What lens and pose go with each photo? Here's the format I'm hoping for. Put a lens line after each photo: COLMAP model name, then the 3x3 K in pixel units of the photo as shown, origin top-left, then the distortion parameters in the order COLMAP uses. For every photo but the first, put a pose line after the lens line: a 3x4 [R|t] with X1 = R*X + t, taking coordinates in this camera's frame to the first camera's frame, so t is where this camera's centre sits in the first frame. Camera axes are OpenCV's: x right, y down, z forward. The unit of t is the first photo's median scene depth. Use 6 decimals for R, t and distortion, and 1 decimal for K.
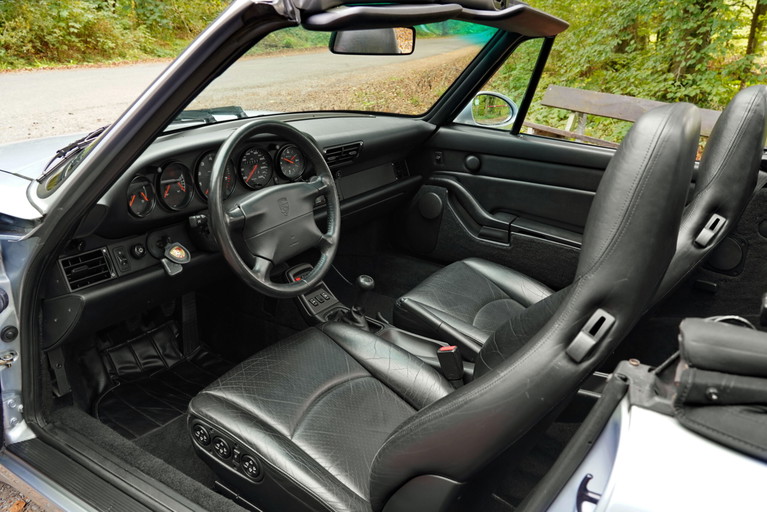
lens RADIAL K [[627.2, 0, 383.5], [0, 627.2, 256.0], [0, 0, 1]] dist [0.006610, 0.004409]
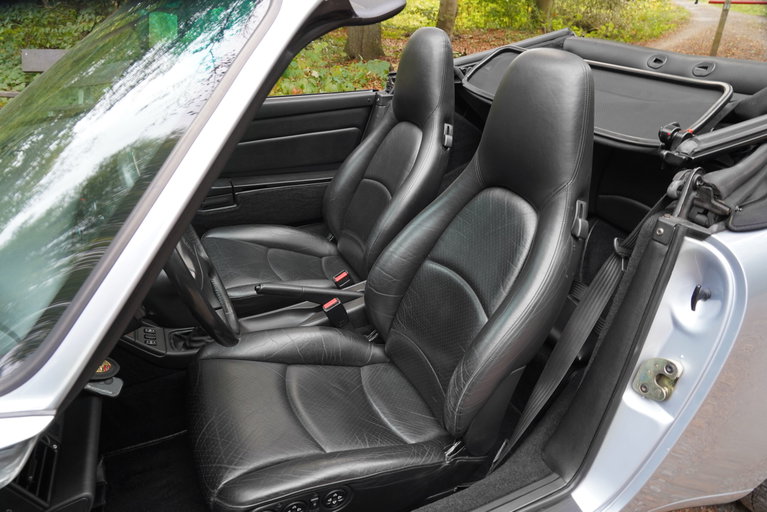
lens RADIAL K [[525.1, 0, 383.5], [0, 525.1, 256.0], [0, 0, 1]] dist [-0.025314, 0.005319]
pose [[0.549349, -0.432142, 0.715171, -0.347192], [0.320829, 0.899366, 0.297001, -0.127007], [-0.771547, 0.066291, 0.632709, 0.245915]]
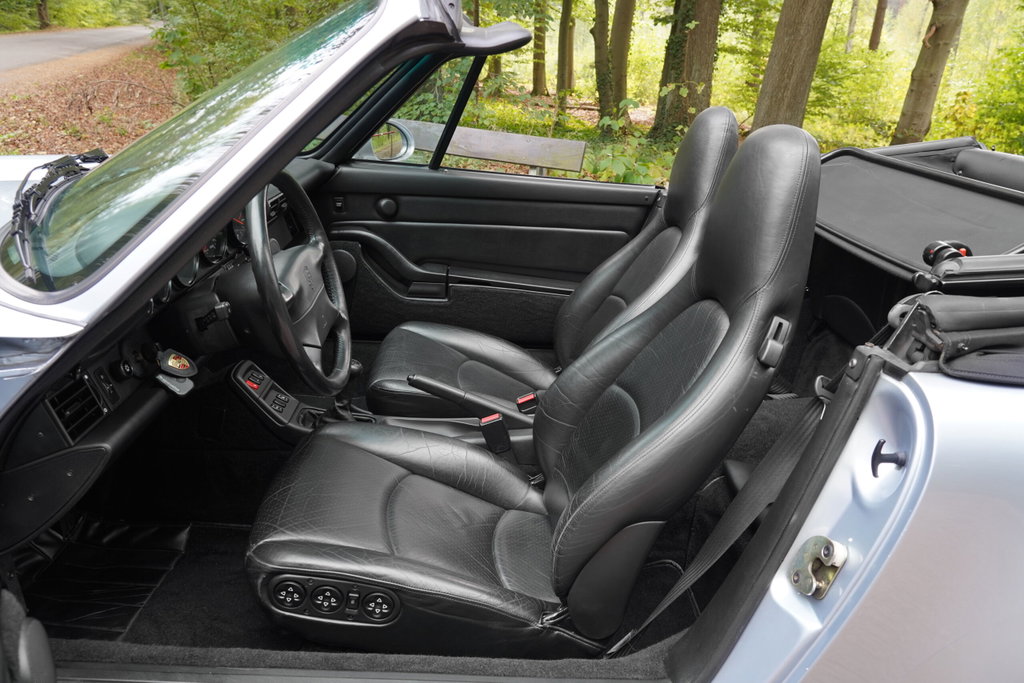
lens RADIAL K [[824.2, 0, 512.0], [0, 824.2, 341.5], [0, 0, 1]] dist [0.004623, 0.002407]
pose [[0.826781, -0.172871, 0.535303, -0.339082], [0.167111, 0.984128, 0.059709, -0.014125], [-0.537129, 0.040089, 0.842547, 0.017348]]
